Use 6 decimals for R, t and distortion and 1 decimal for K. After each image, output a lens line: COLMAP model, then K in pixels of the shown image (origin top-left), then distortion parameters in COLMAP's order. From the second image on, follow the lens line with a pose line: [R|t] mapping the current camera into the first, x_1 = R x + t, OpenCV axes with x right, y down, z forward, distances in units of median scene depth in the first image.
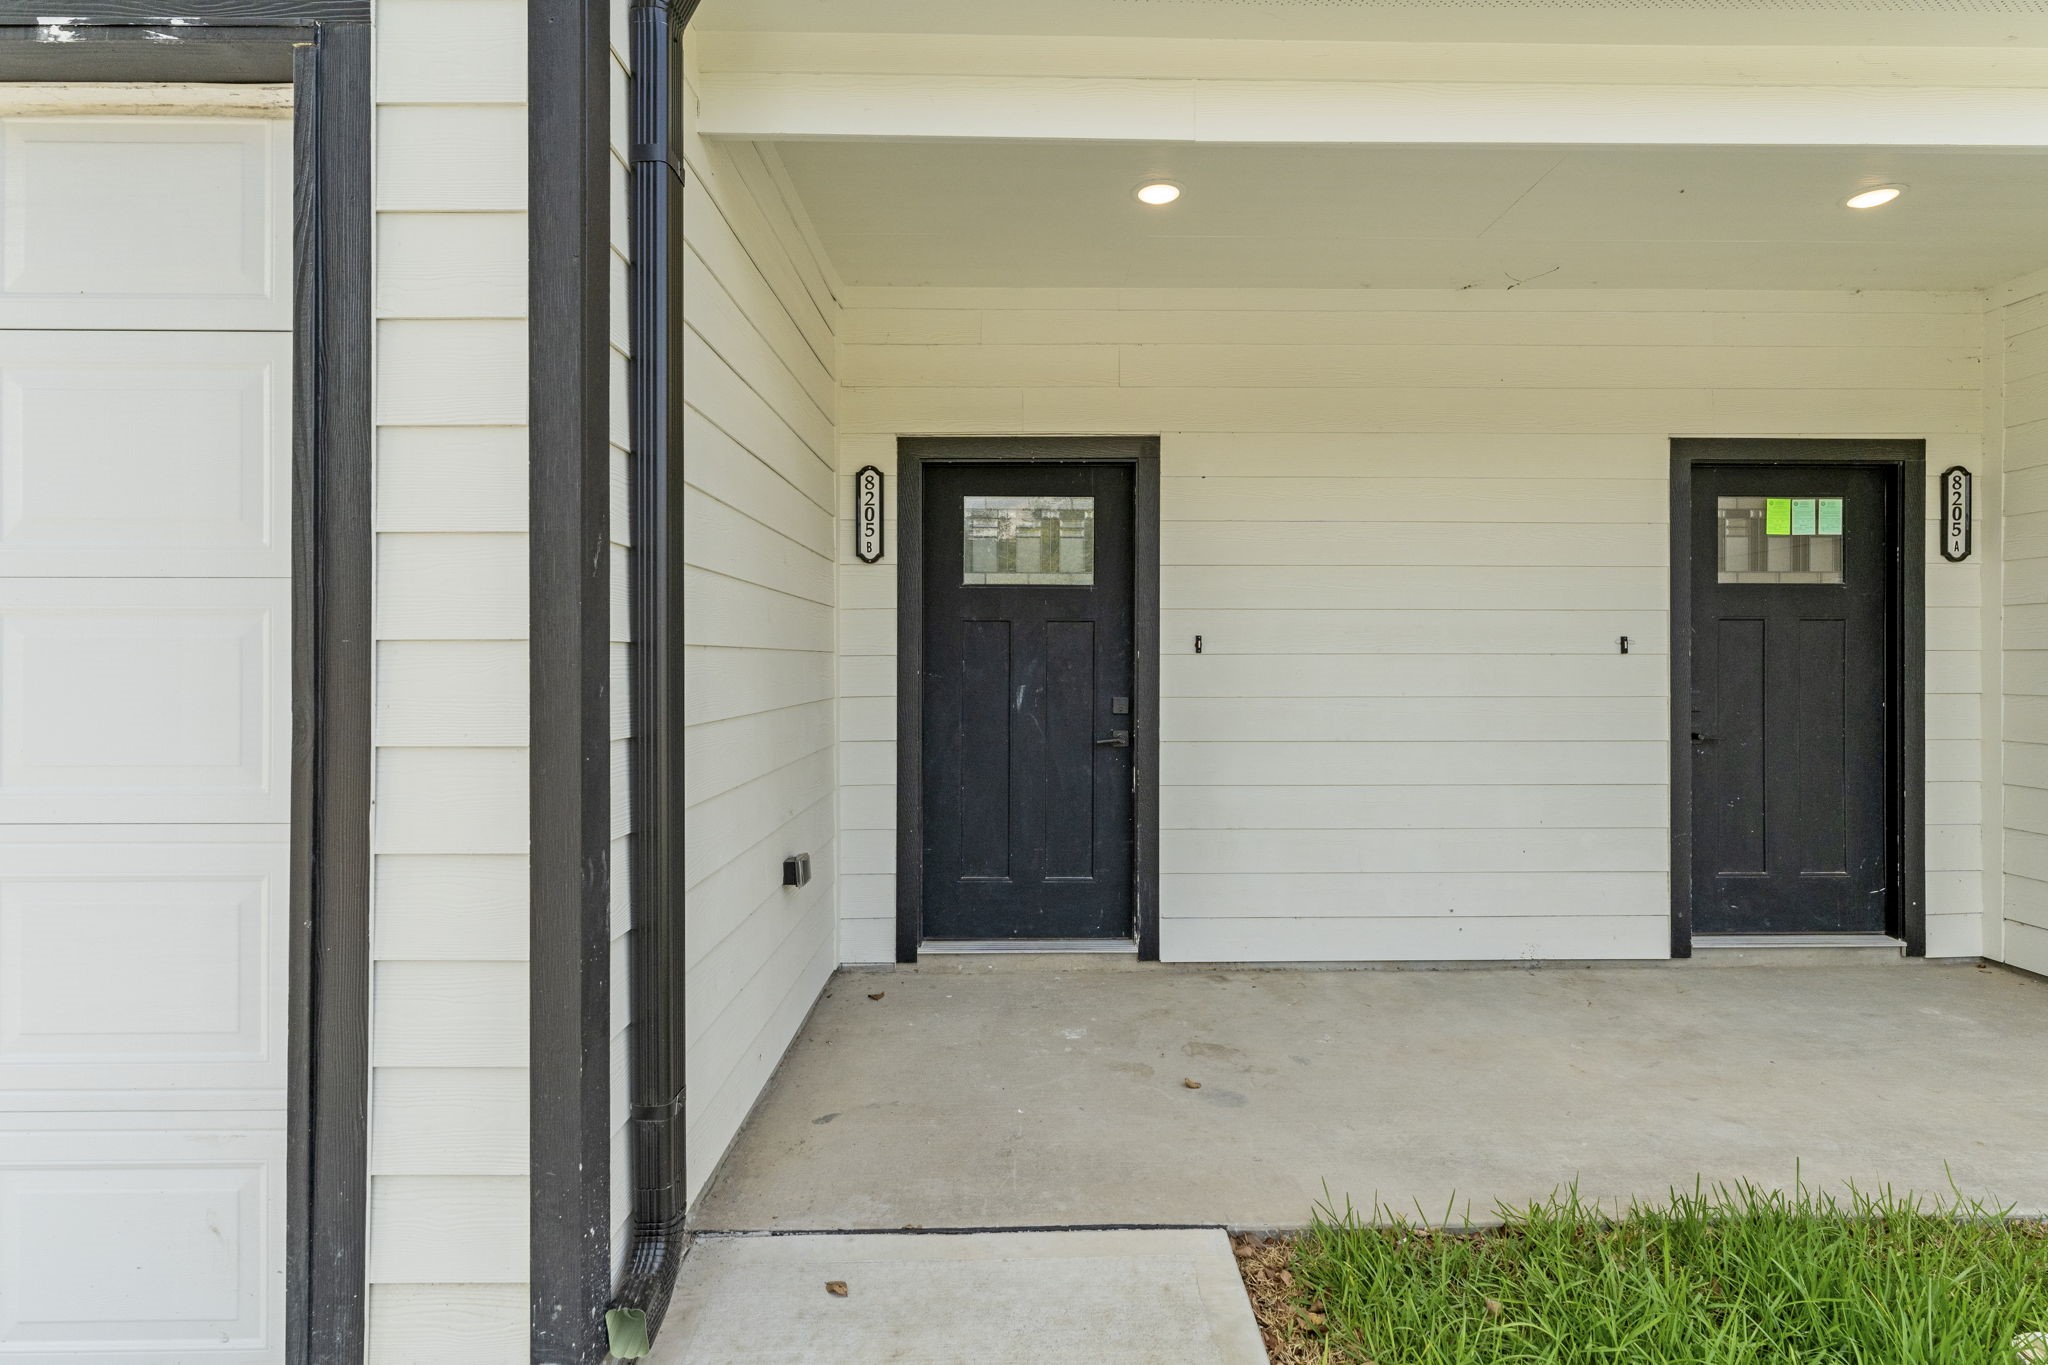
lens RADIAL K [[1003.0, 0, 1044.5], [0, 1003.0, 659.1], [0, 0, 1]] dist [0.001609, 0.000096]
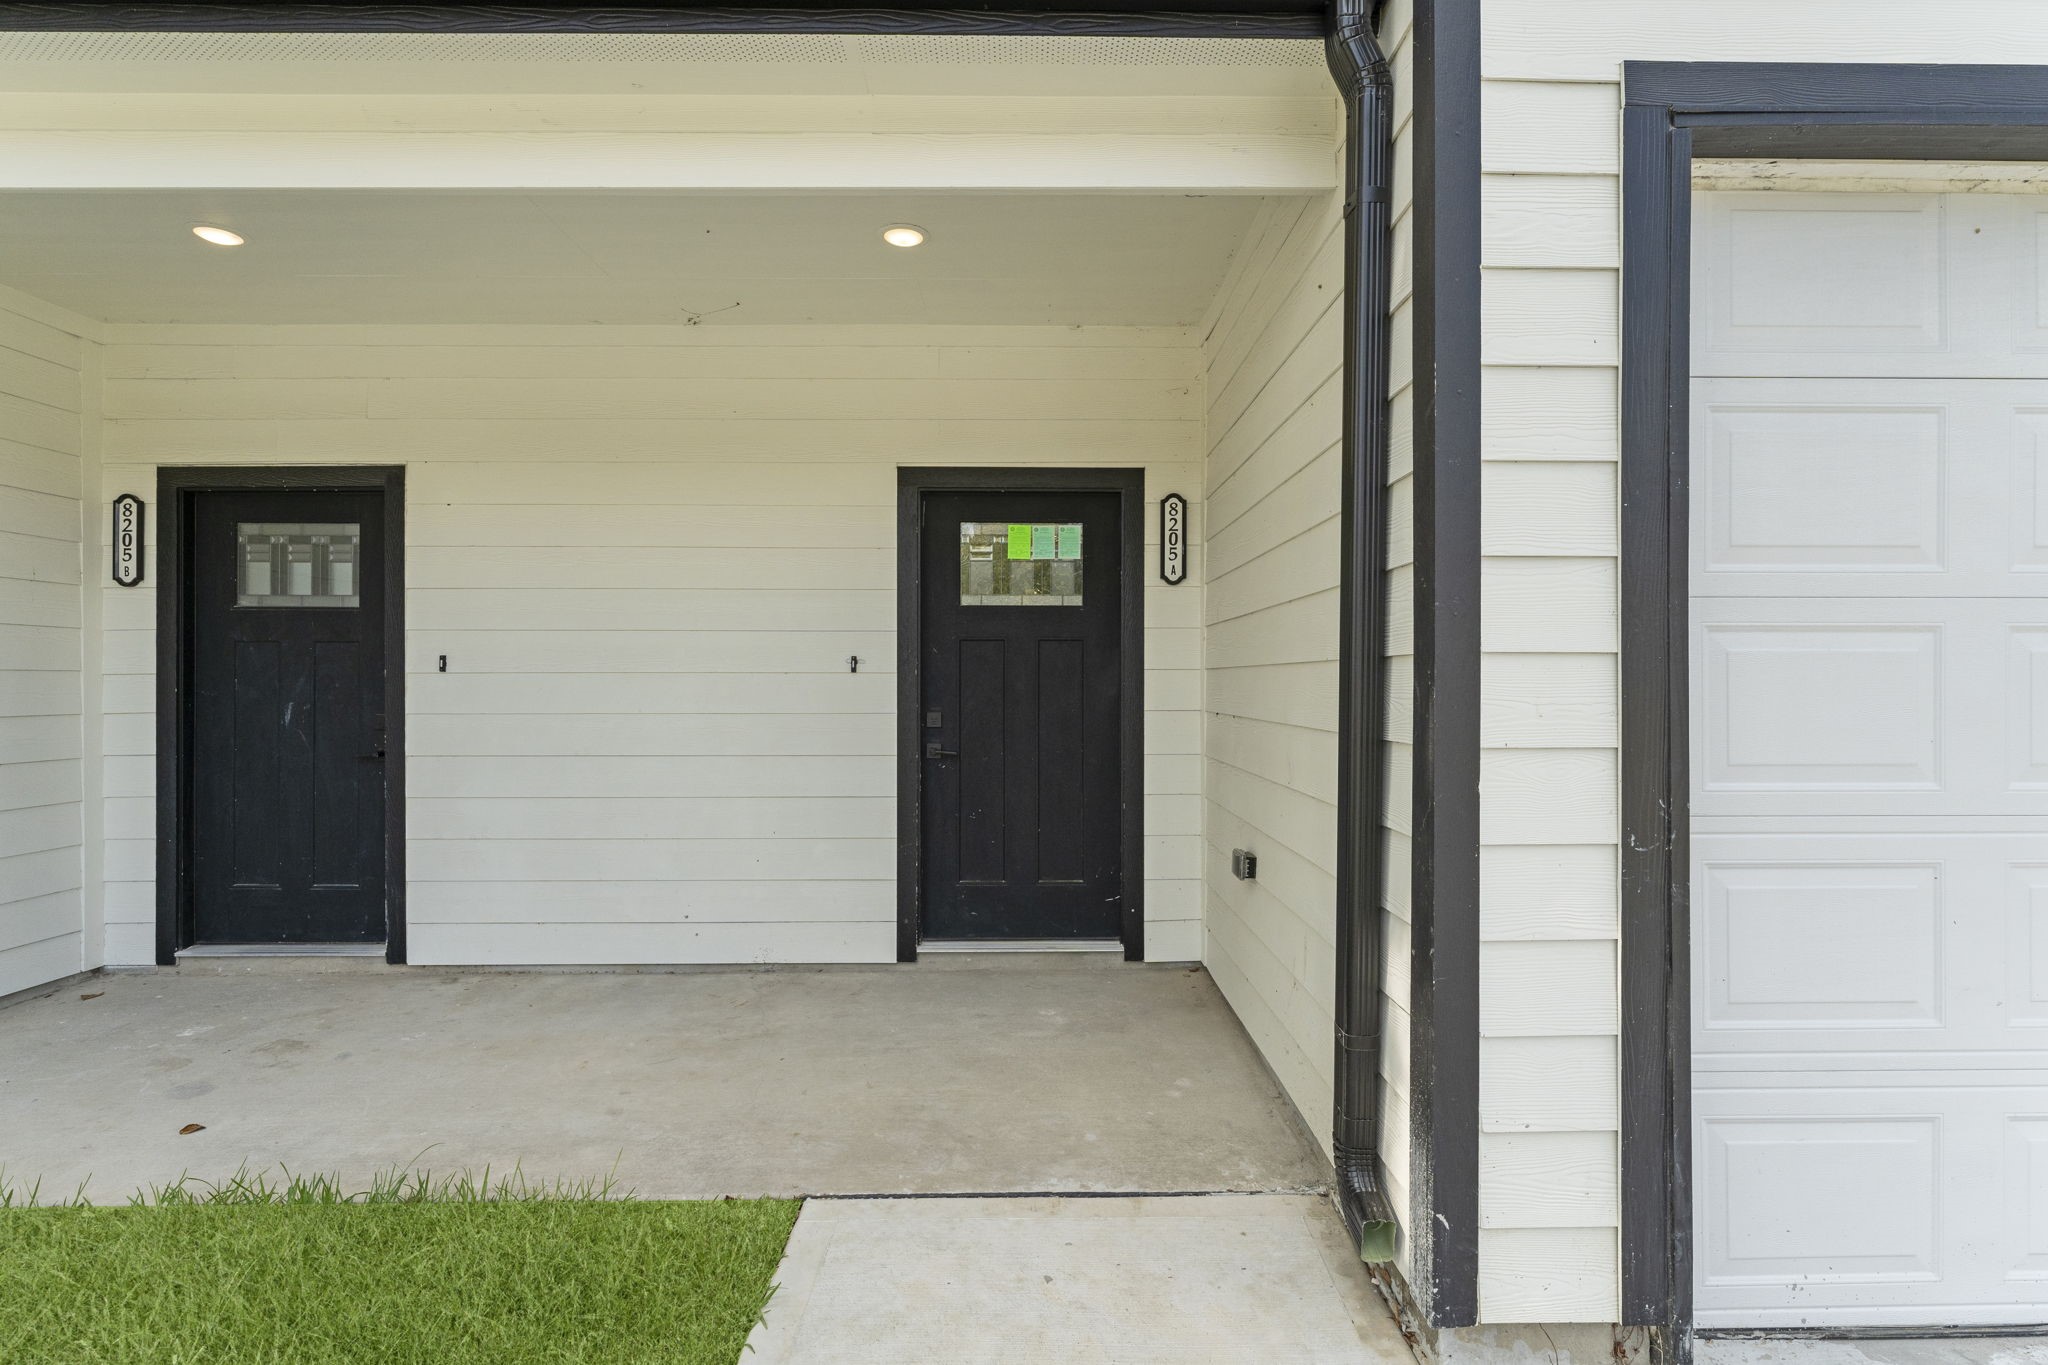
lens RADIAL K [[967.1, 0, 1038.4], [0, 967.1, 678.5], [0, 0, 1]] dist [-0.000849, -0.000434]
pose [[0.999984, 0.000189, -0.005574, 0.781292], [-0.000192, 1.000000, -0.000605, 0.001669], [0.005574, 0.000606, 0.999984, -0.011145]]
